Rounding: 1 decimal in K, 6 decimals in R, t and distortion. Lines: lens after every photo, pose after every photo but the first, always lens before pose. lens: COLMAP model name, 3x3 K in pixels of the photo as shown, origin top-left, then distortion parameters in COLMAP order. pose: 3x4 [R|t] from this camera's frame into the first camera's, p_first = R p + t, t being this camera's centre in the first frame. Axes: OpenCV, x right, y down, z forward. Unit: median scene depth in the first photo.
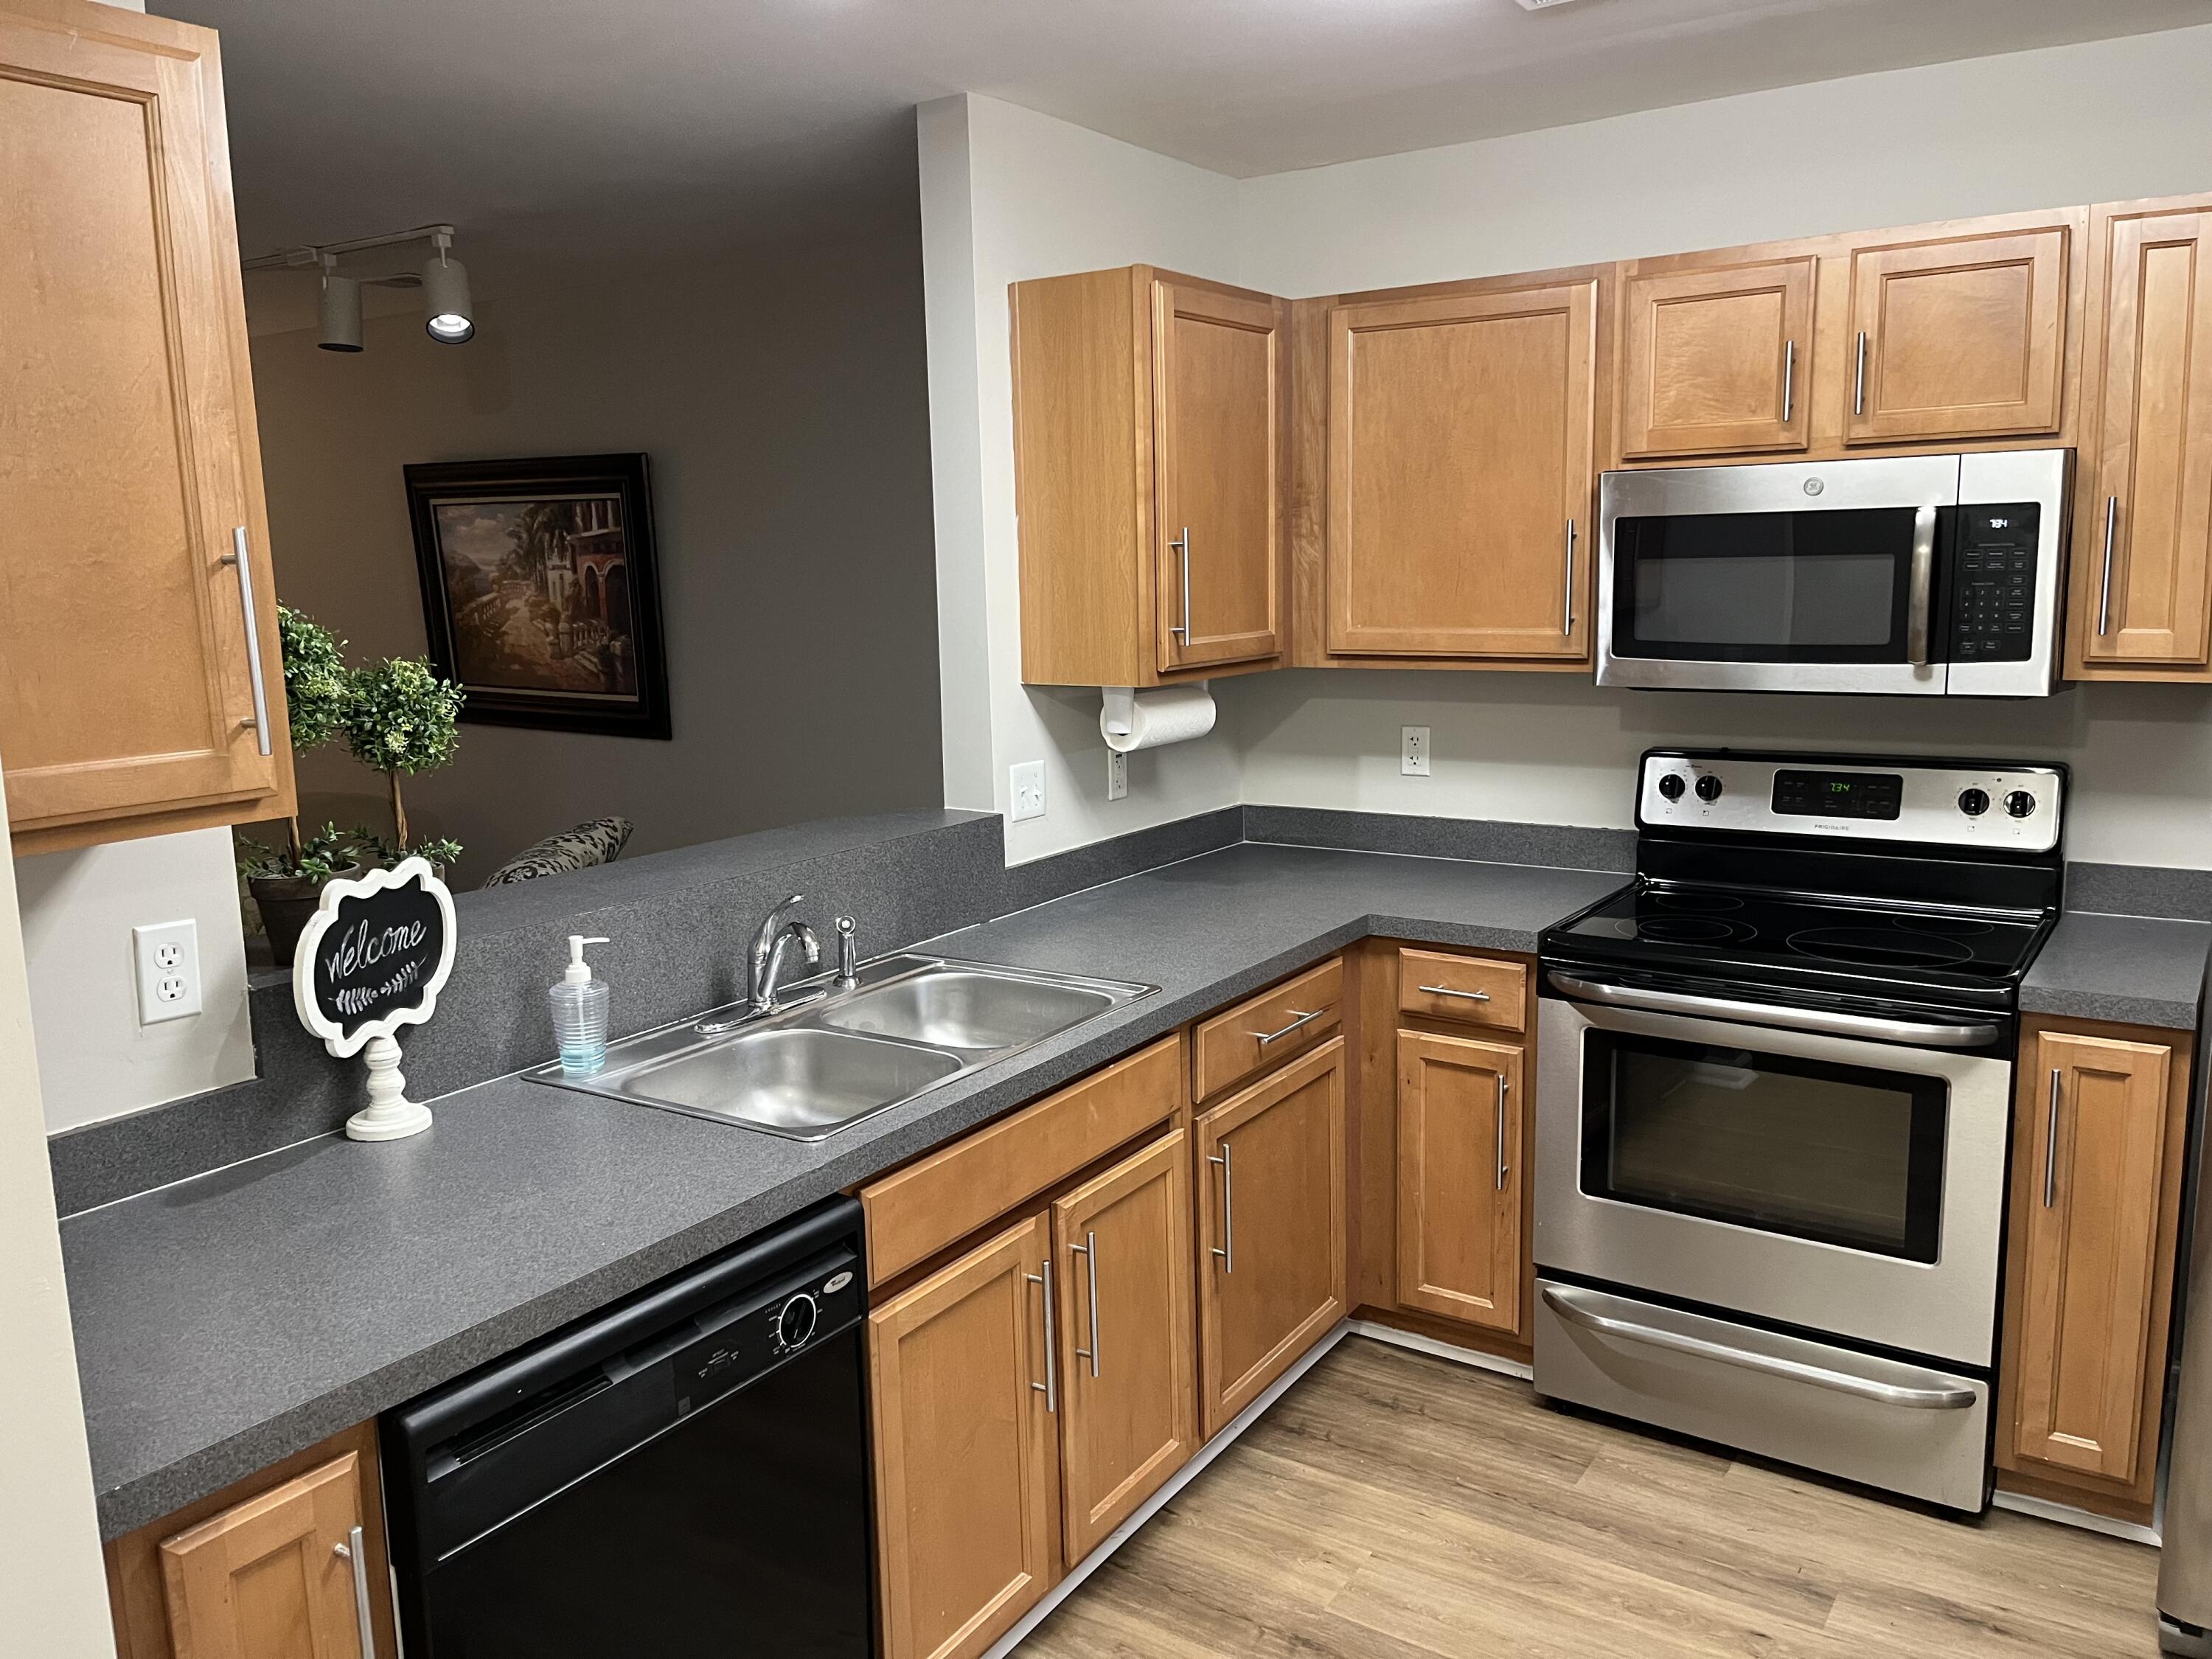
lens RADIAL K [[1676.4, 0, 1088.3], [0, 1676.4, 826.2], [0, 0, 1]] dist [0.075831, -0.106748]
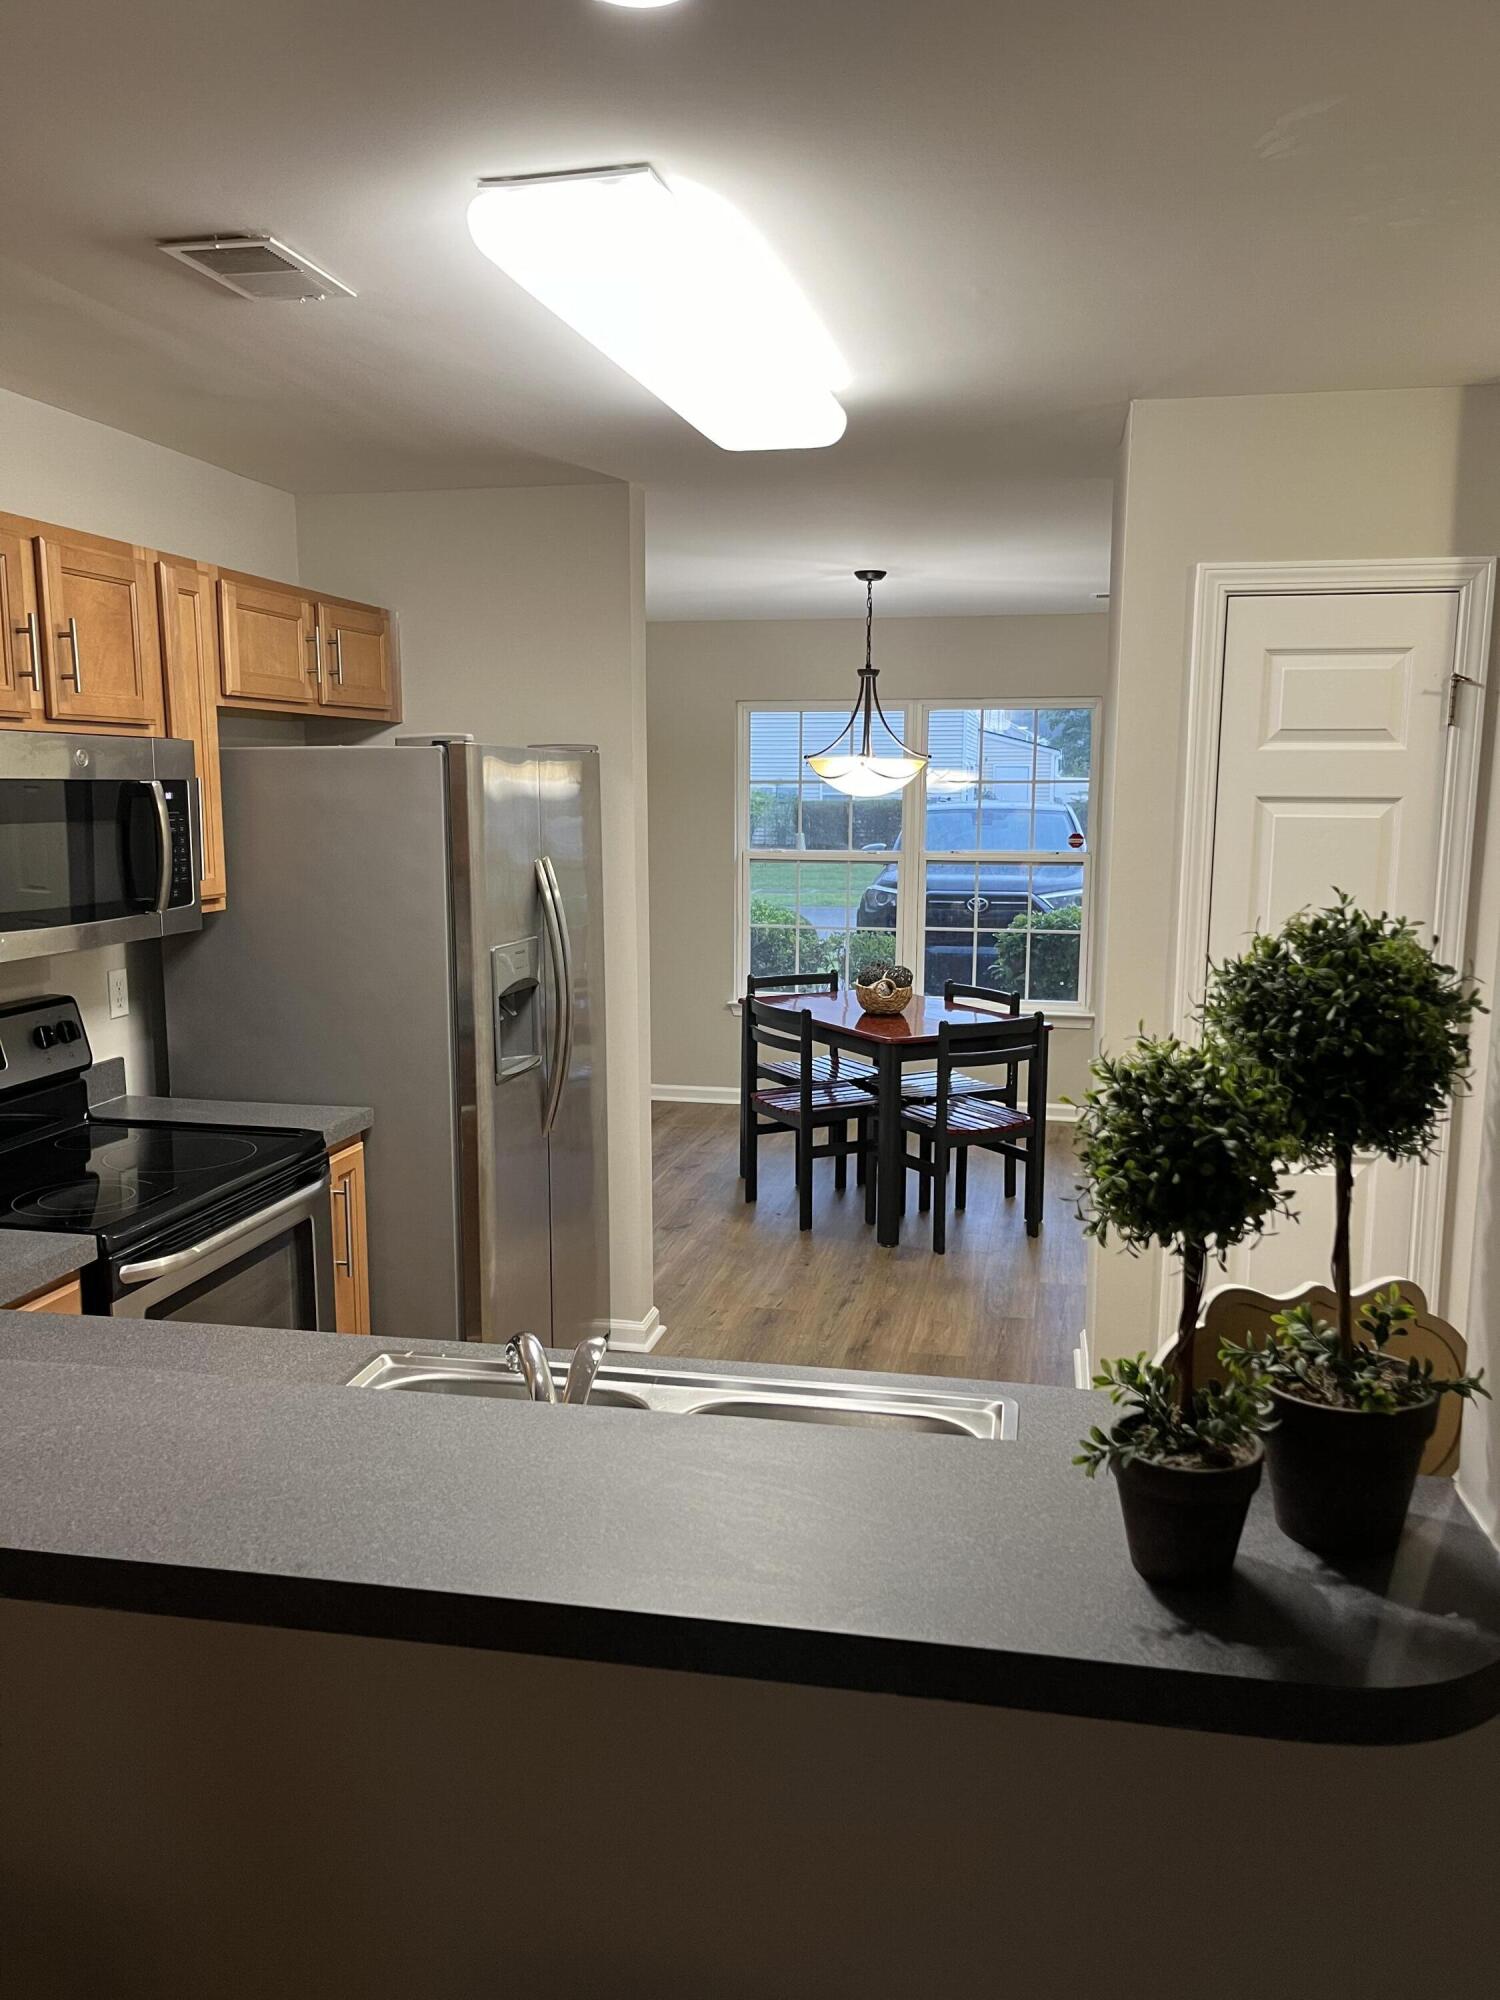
lens RADIAL K [[1512.8, 0, 741.4], [0, 1512.8, 1008.0], [0, 0, 1]] dist [0.065484, -0.089043]
pose [[-0.379349, -0.114806, 0.918103, -0.578081], [0.151254, 0.971229, 0.183946, -0.147419], [-0.912807, 0.208647, -0.351070, 0.907312]]
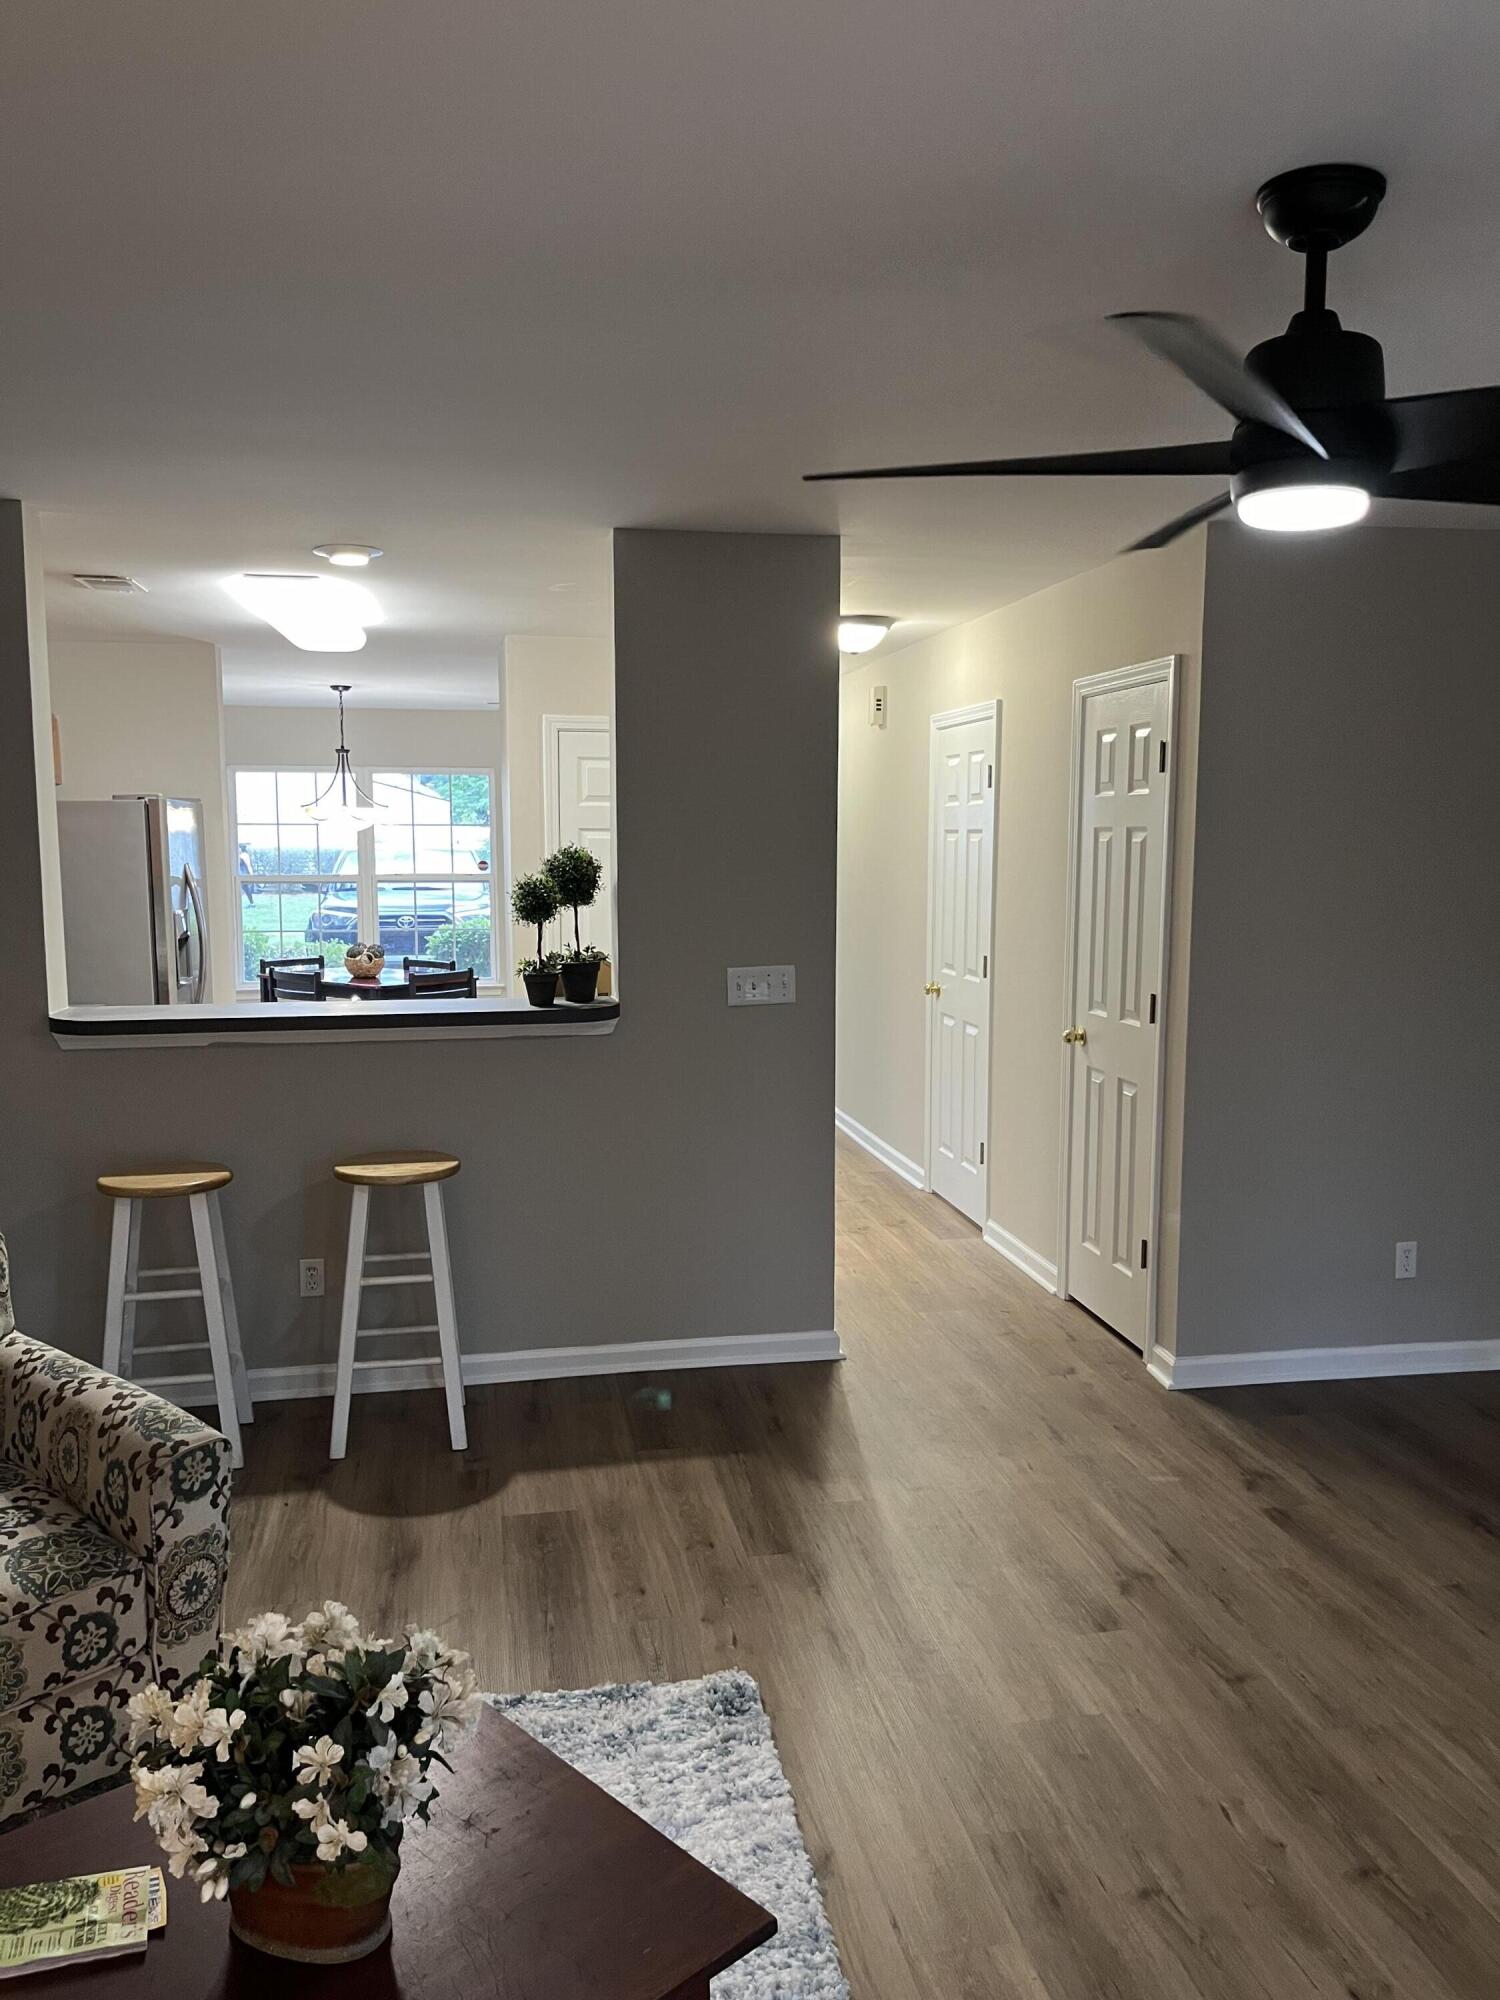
lens RADIAL K [[1510.0, 0, 763.5], [0, 1510.0, 1015.8], [0, 0, 1]] dist [0.060950, -0.071598]
pose [[-0.715393, -0.061306, 0.696028, -1.409162], [0.124396, 0.969054, 0.213212, -0.207542], [-0.687560, 0.239113, -0.685628, 1.522513]]
